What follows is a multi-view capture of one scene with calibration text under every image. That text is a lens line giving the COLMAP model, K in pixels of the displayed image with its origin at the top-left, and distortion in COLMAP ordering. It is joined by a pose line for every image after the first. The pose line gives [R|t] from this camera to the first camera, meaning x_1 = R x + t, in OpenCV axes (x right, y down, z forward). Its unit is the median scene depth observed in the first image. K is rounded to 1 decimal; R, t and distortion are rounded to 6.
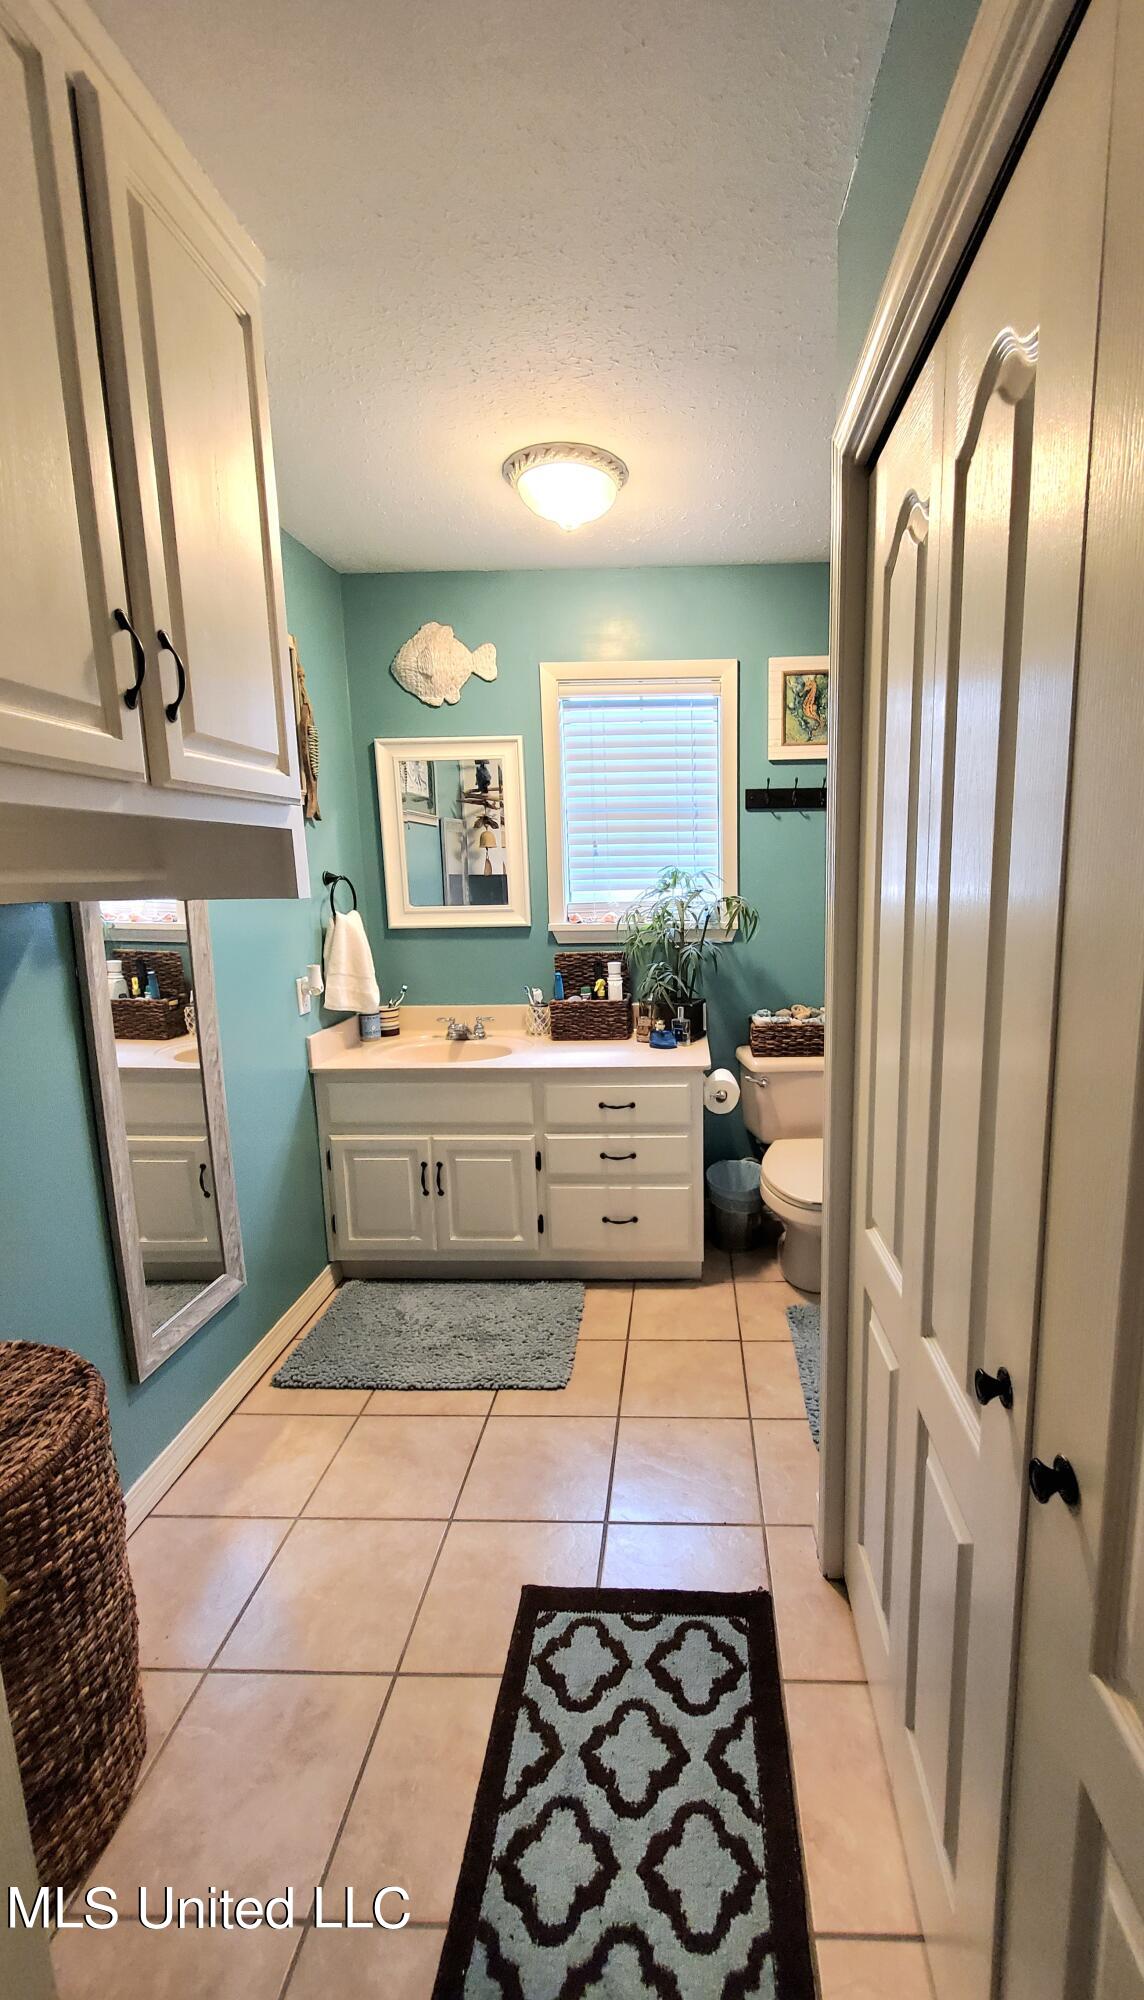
lens RADIAL K [[774.9, 0, 572.0], [0, 774.9, 1000.0], [0, 0, 1]] dist [0.000047, 0.000009]
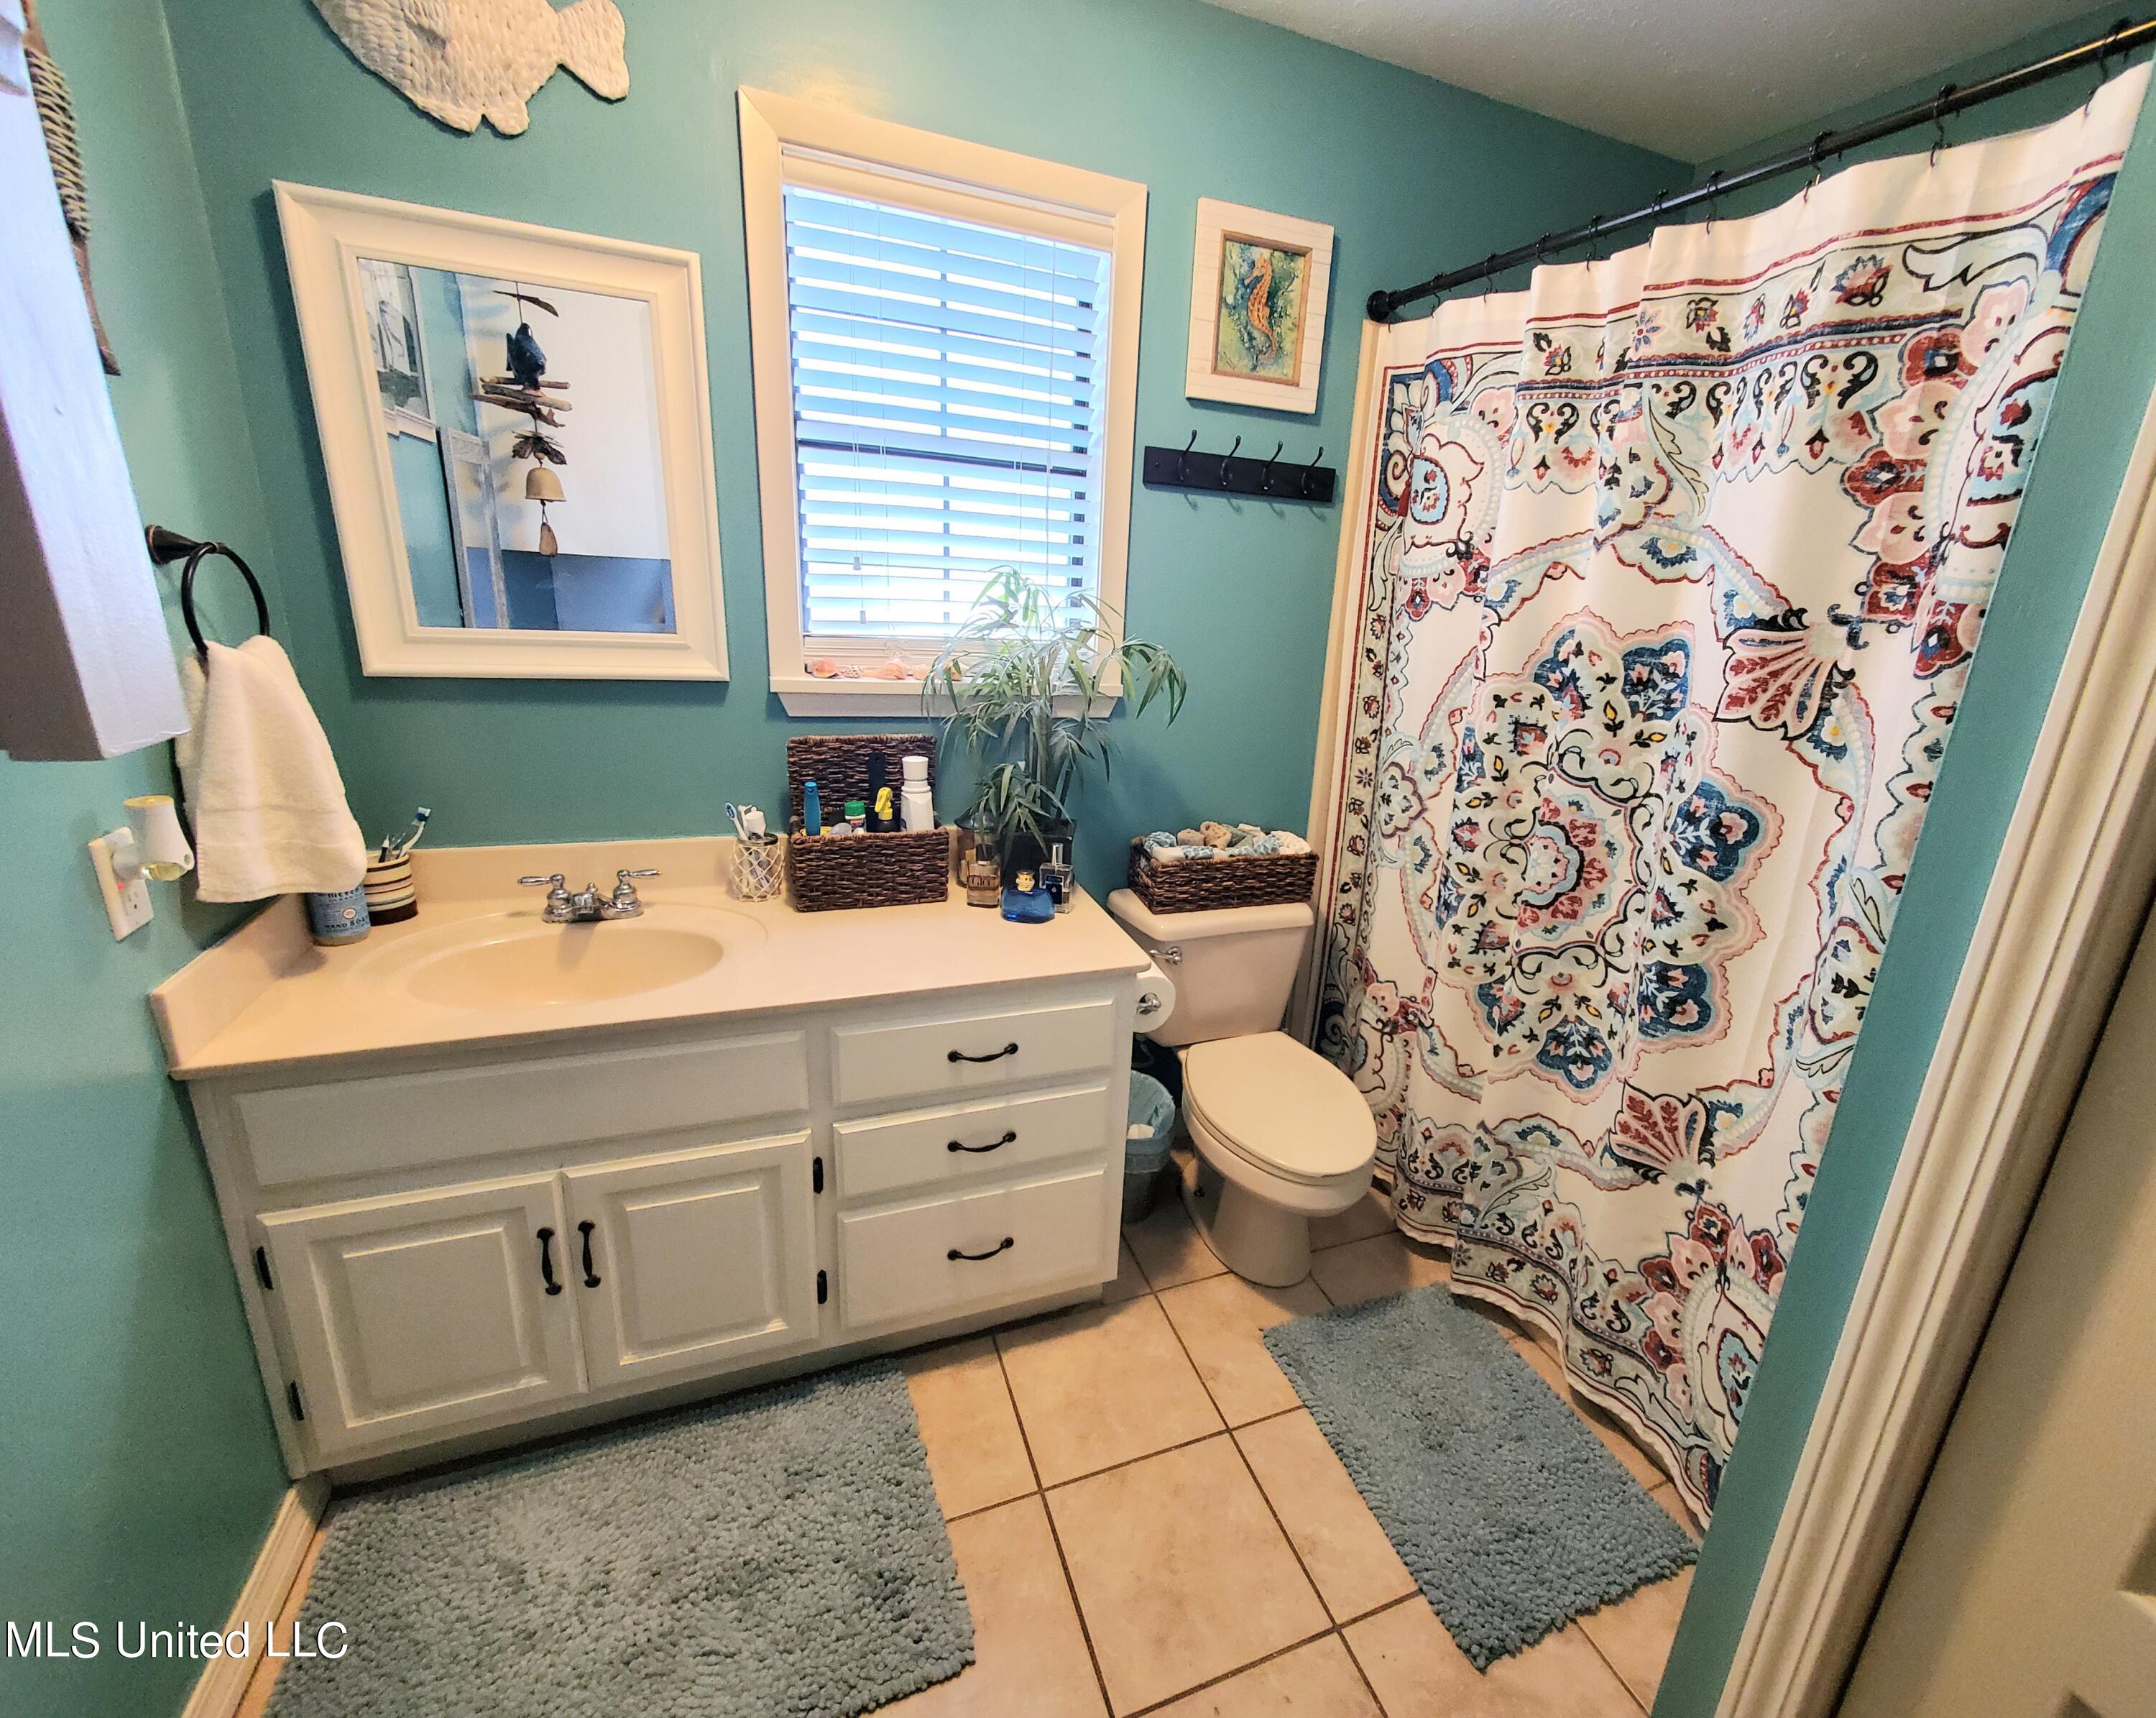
lens RADIAL K [[921.1, 0, 1083.6], [0, 921.1, 847.4], [0, 0, 1]] dist [0.015342, -0.010115]
pose [[0.885540, -0.063924, 0.460145, -0.143019], [0.002056, 0.991017, 0.133717, -0.074678], [-0.464559, -0.117465, 0.877717, 0.404506]]
